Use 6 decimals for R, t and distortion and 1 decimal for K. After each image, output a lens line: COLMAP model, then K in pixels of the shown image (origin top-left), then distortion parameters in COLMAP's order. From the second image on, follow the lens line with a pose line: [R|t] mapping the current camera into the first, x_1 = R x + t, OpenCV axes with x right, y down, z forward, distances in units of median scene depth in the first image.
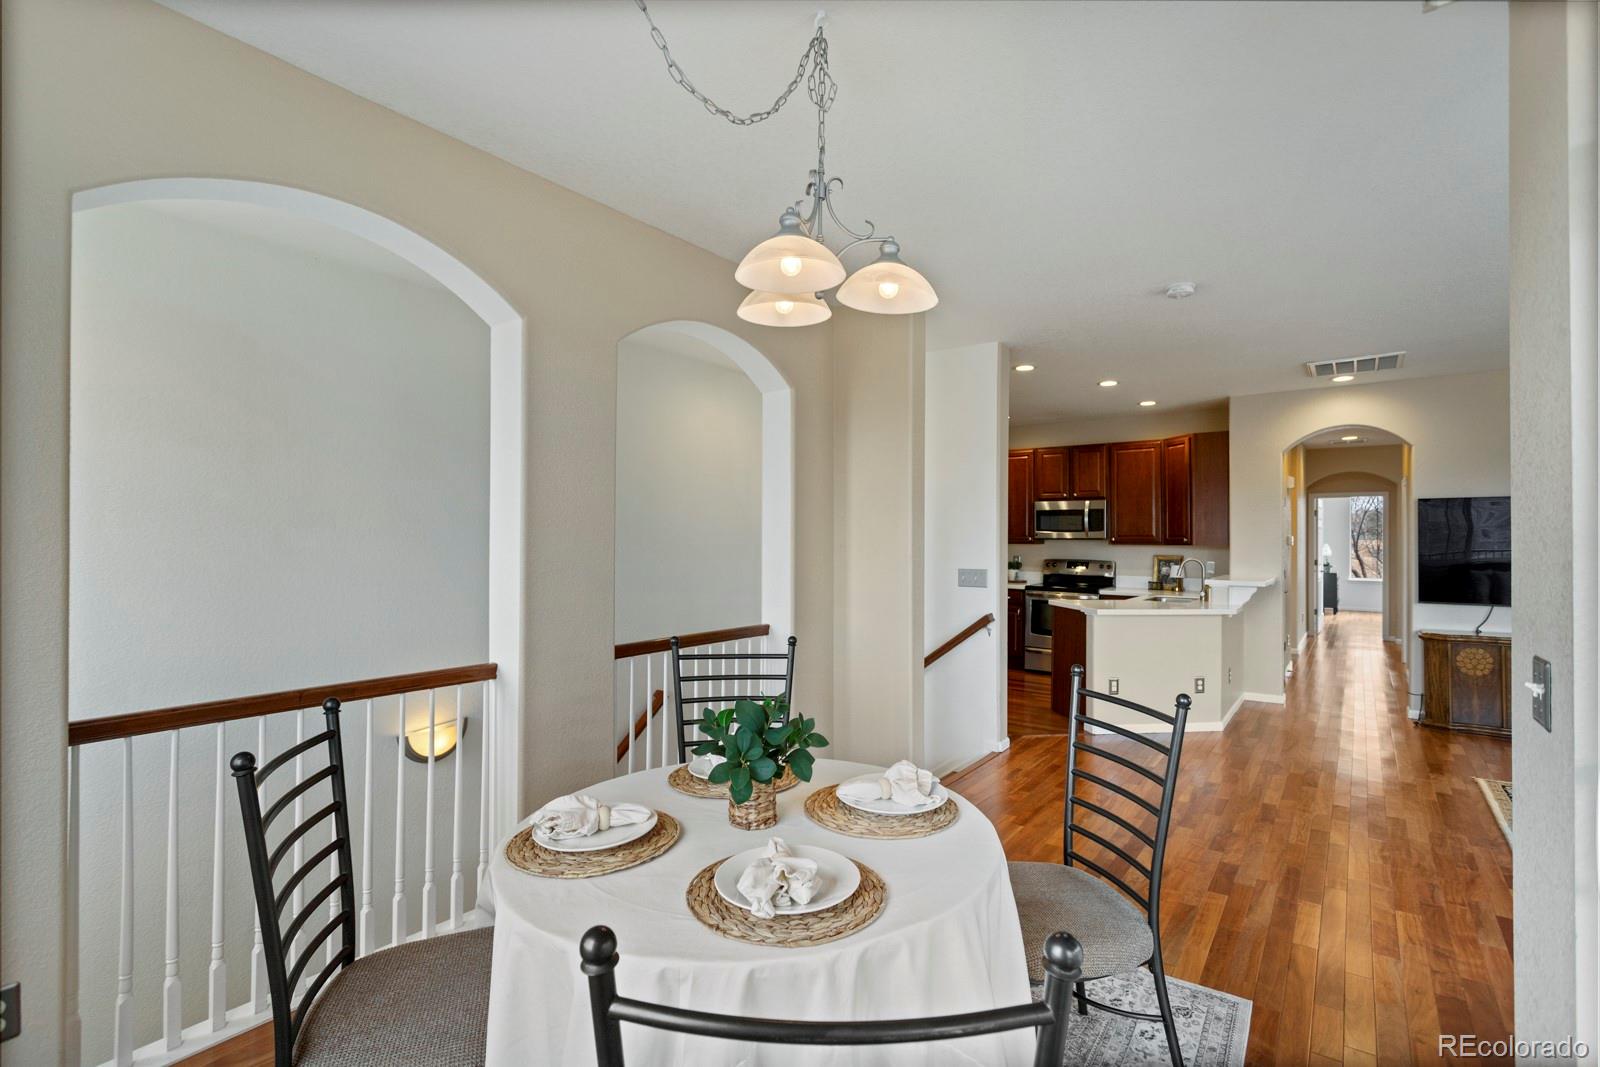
lens RADIAL K [[766.2, 0, 802.4], [0, 766.2, 526.0], [0, 0, 1]] dist [0.002287, 0.001247]
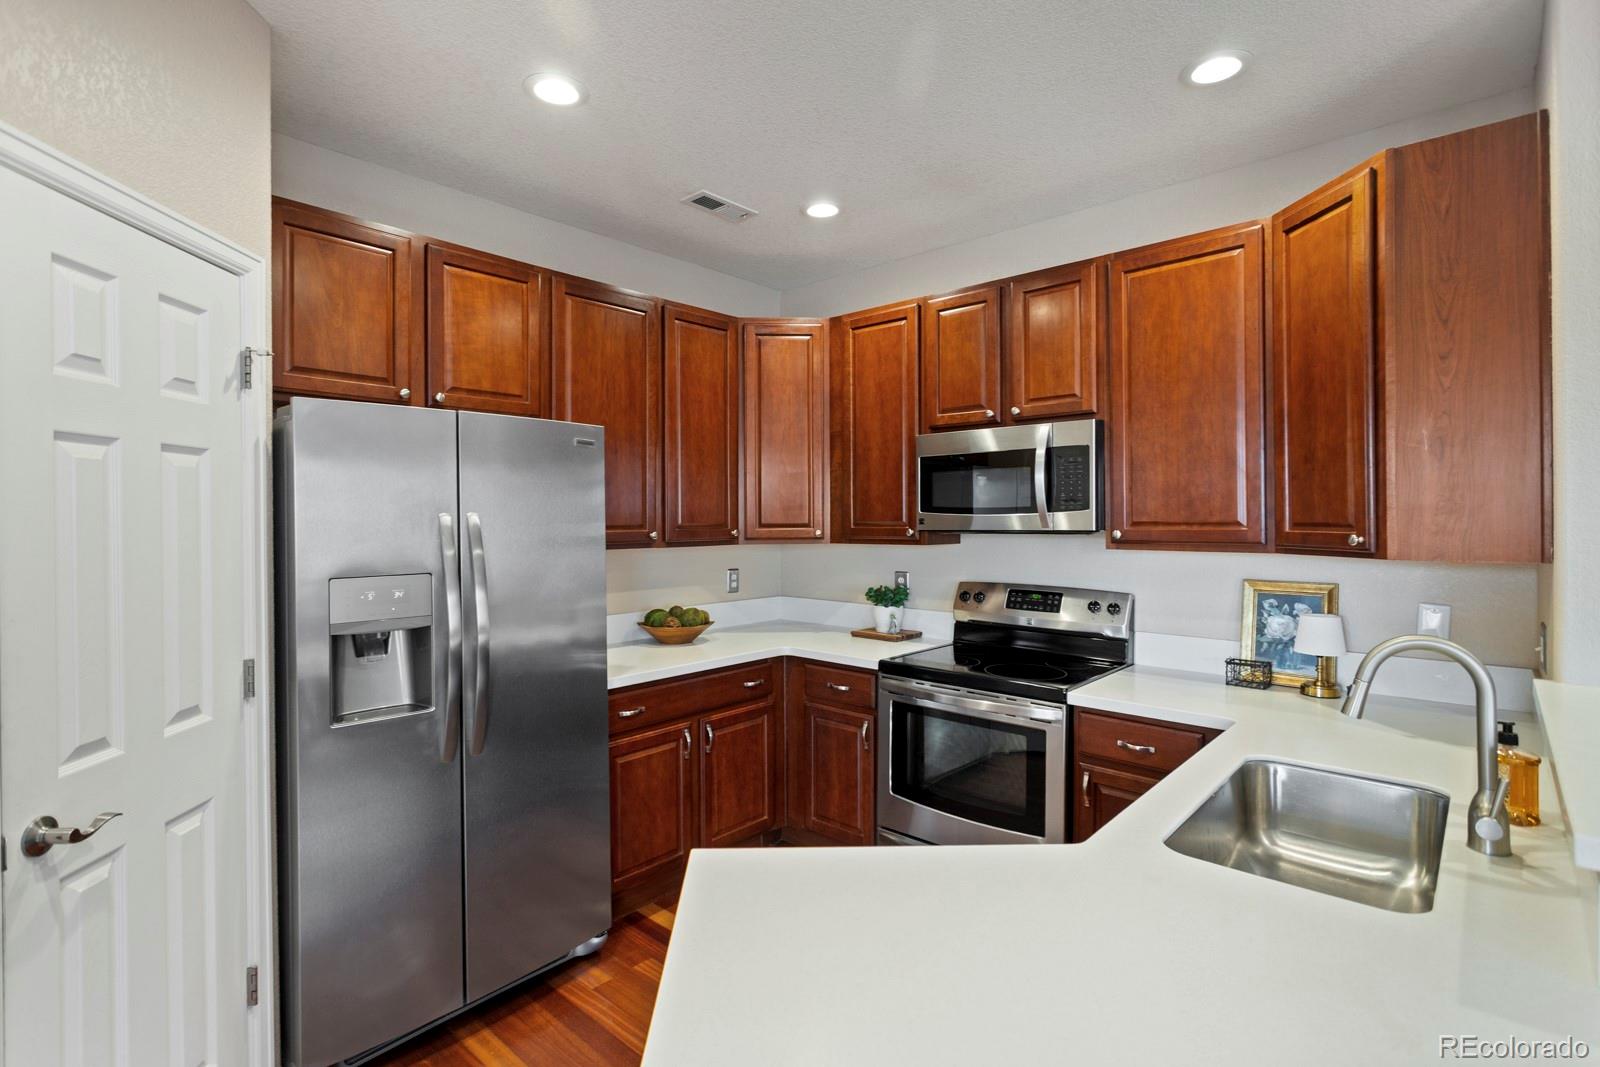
lens RADIAL K [[766.2, 0, 807.5], [0, 766.2, 522.8], [0, 0, 1]] dist [0.002287, 0.001247]
pose [[0.994213, -0.010287, -0.106937, 0.302724], [0.012728, 0.999673, 0.022177, 0.003026], [0.106674, -0.023410, 0.994018, 0.642246]]
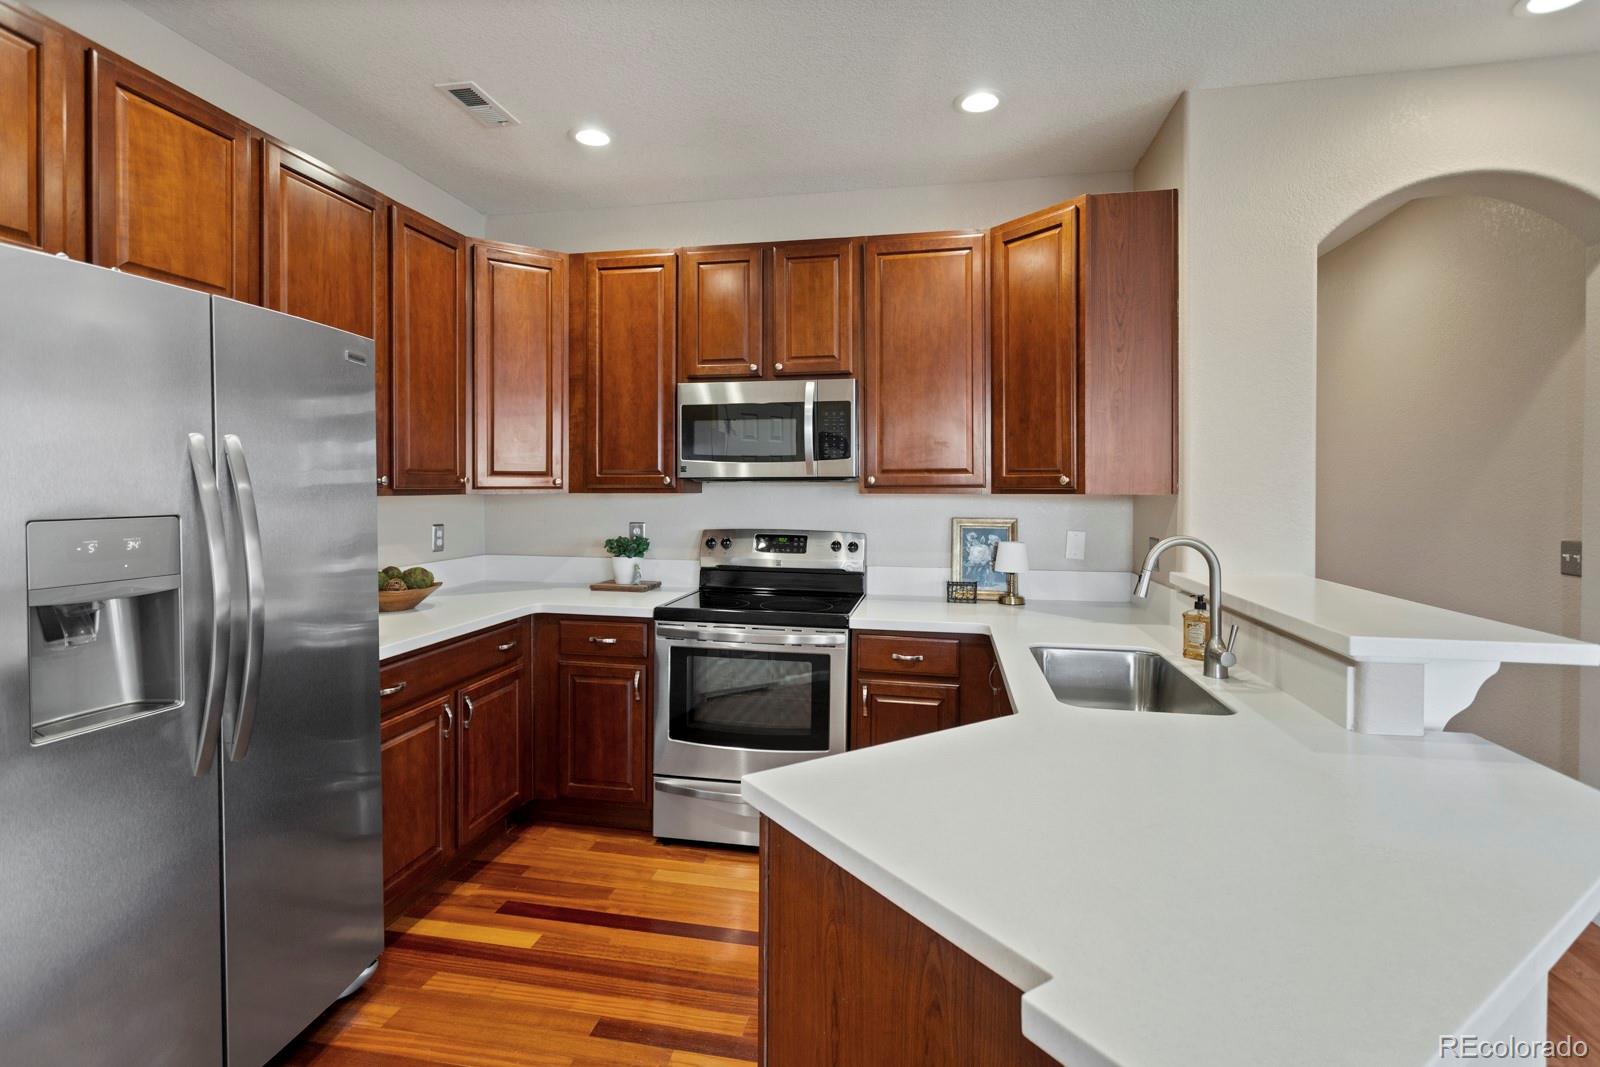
lens RADIAL K [[766.2, 0, 783.2], [0, 766.2, 496.6], [0, 0, 1]] dist [0.002287, 0.001247]
pose [[0.909118, -0.009429, 0.416432, 0.199011], [-0.003255, 0.999552, 0.029738, 0.014202], [-0.416526, -0.028391, 0.908681, 0.656166]]
